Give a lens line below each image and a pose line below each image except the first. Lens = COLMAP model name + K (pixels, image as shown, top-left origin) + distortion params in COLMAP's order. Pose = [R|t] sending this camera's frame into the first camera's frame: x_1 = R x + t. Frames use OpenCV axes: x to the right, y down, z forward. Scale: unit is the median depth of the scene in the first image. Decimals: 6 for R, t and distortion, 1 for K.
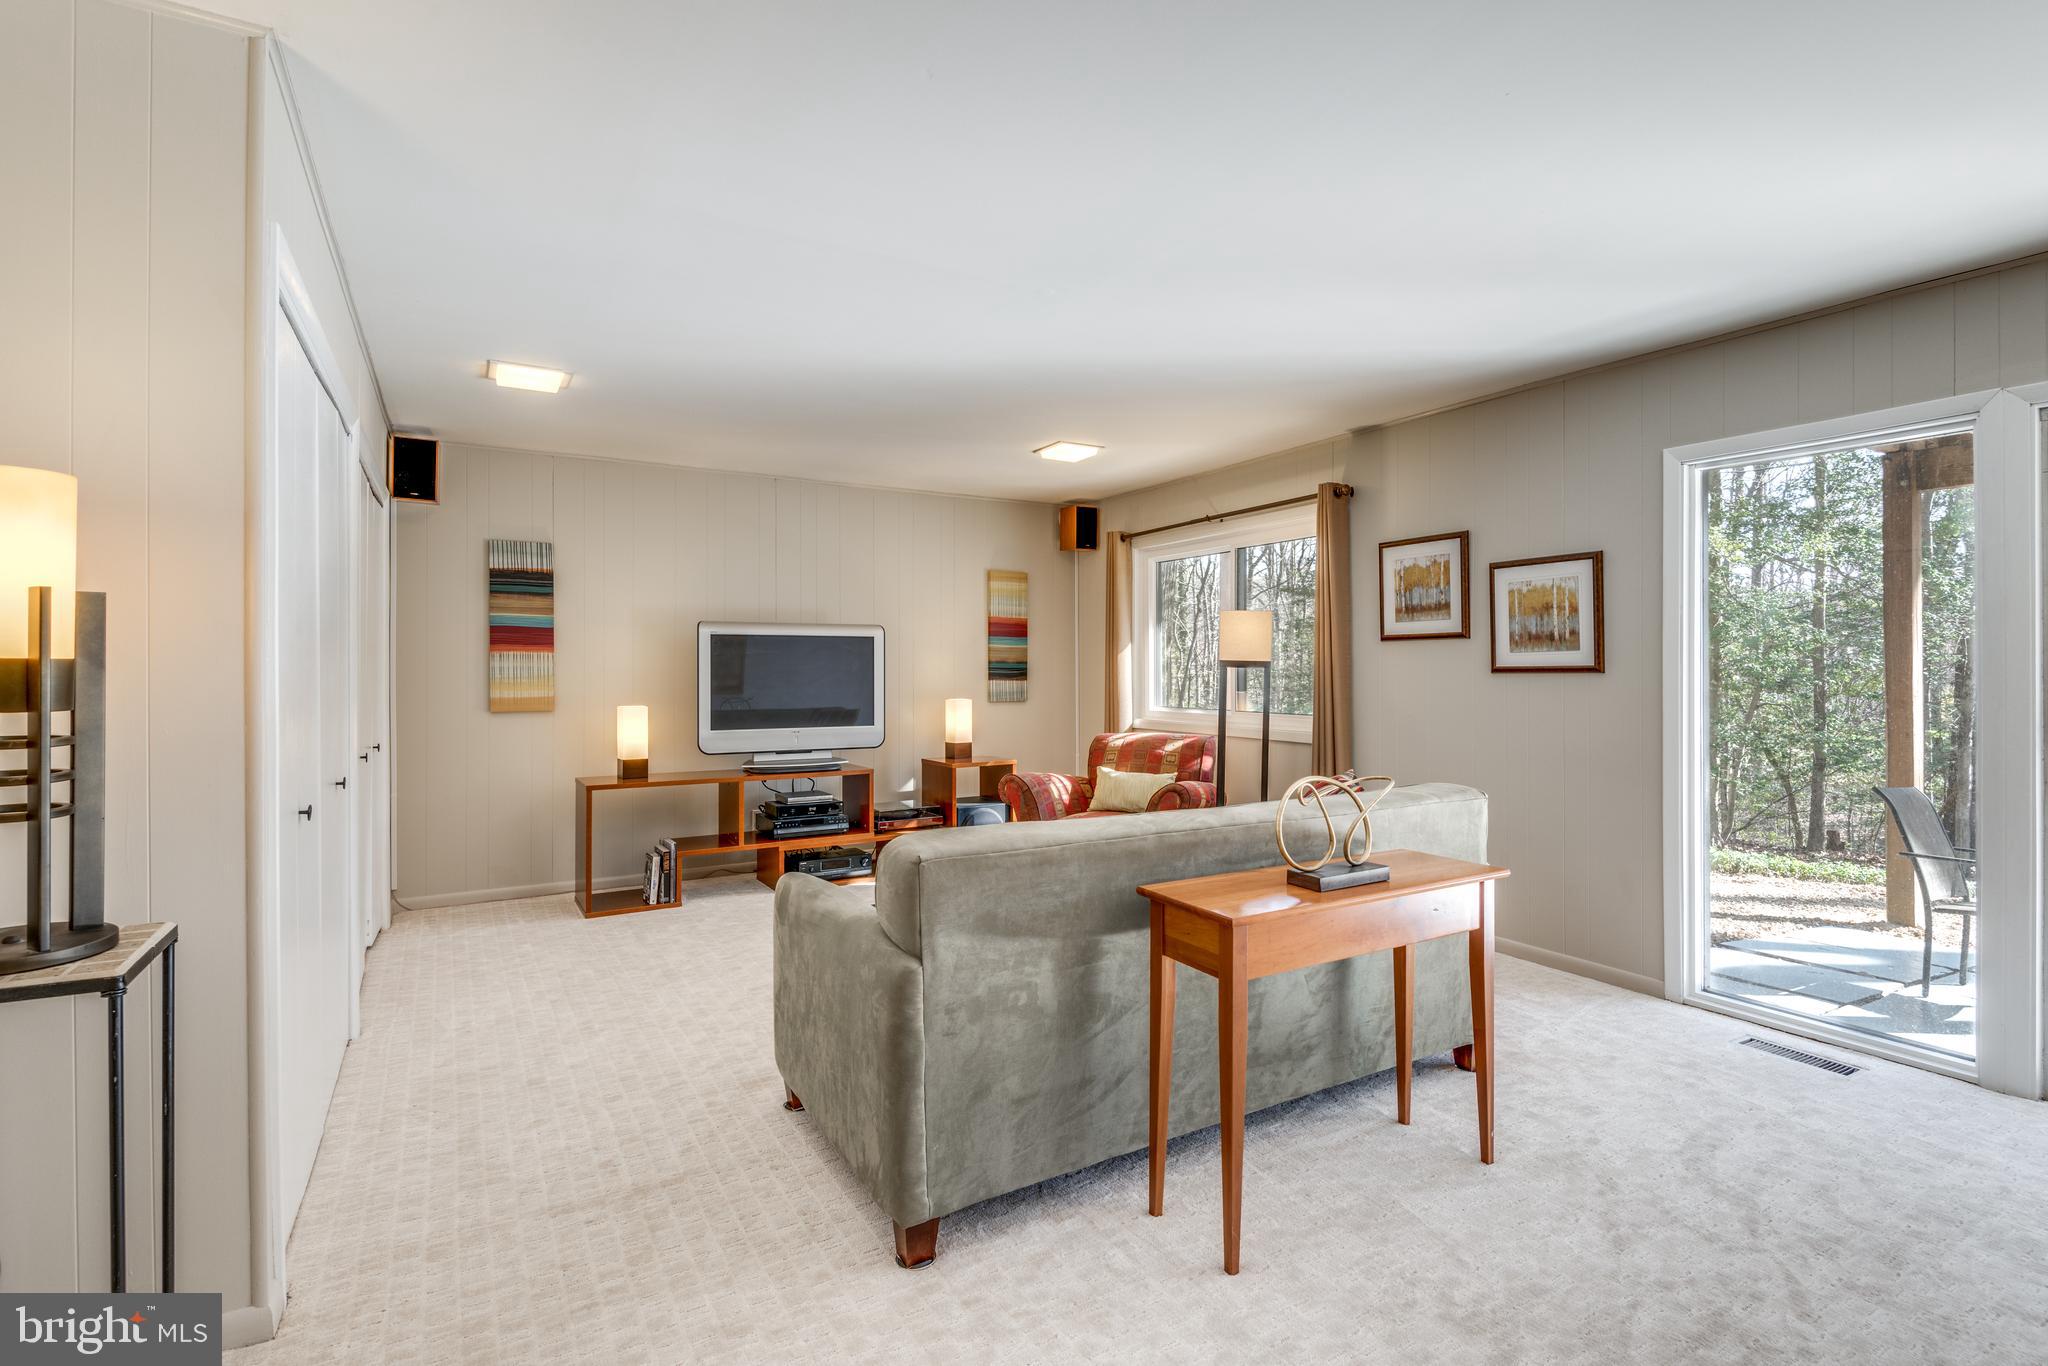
lens RADIAL K [[951.8, 0, 1040.7], [0, 951.8, 680.6], [0, 0, 1]] dist [0.037273, -0.038676]
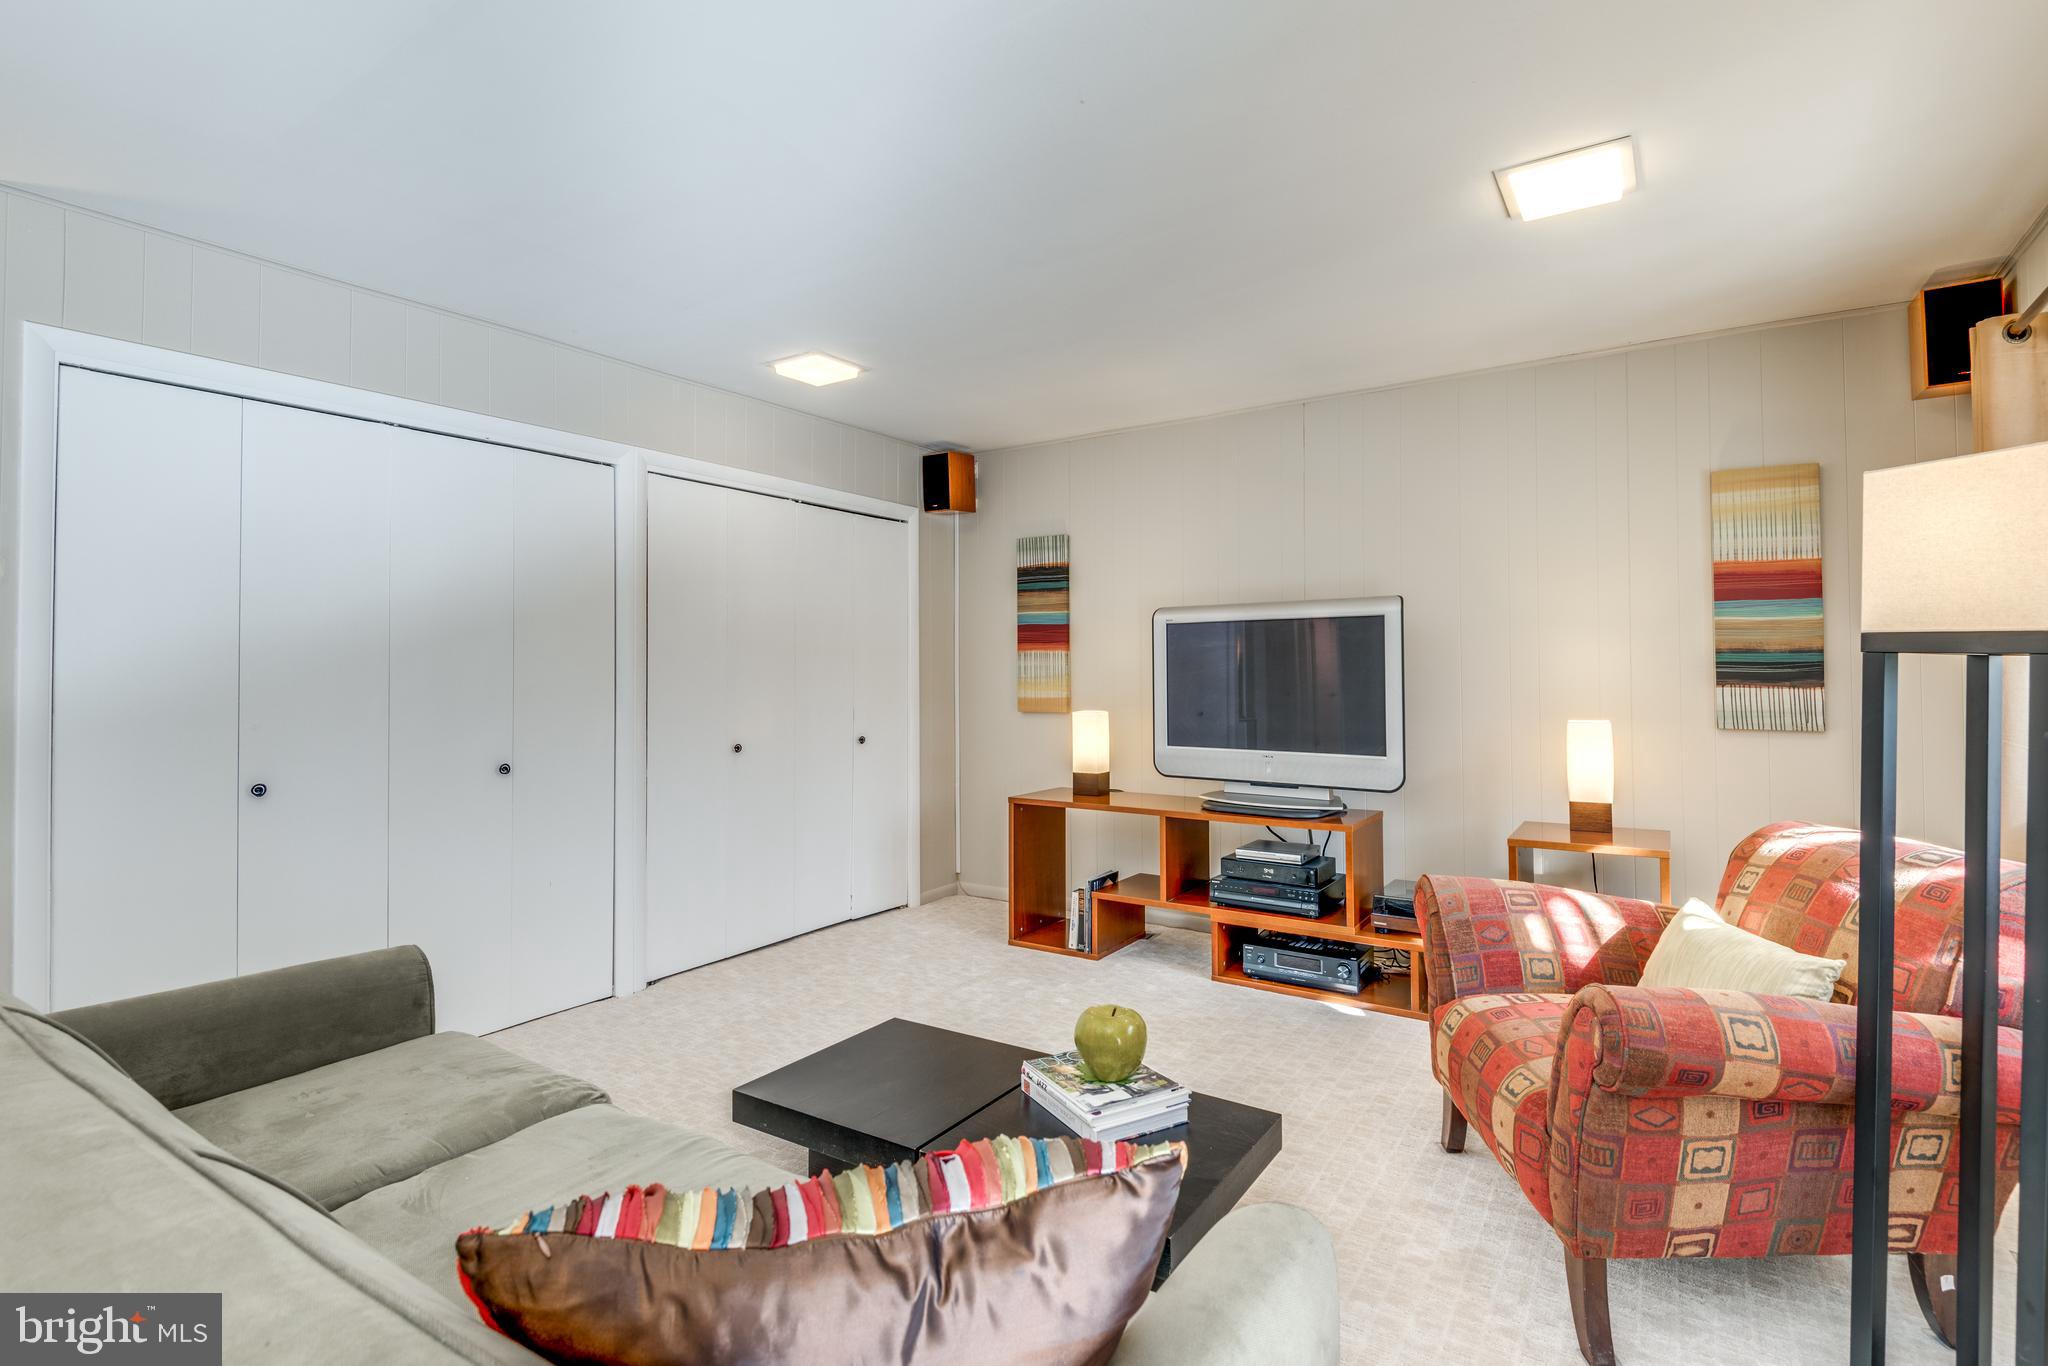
lens RADIAL K [[951.8, 0, 1040.7], [0, 951.8, 680.6], [0, 0, 1]] dist [0.037273, -0.038676]
pose [[0.450605, 0.008013, -0.892688, 0.307961], [-0.006691, 0.999962, 0.005599, -0.005243], [0.892699, 0.003450, 0.450641, 0.558527]]
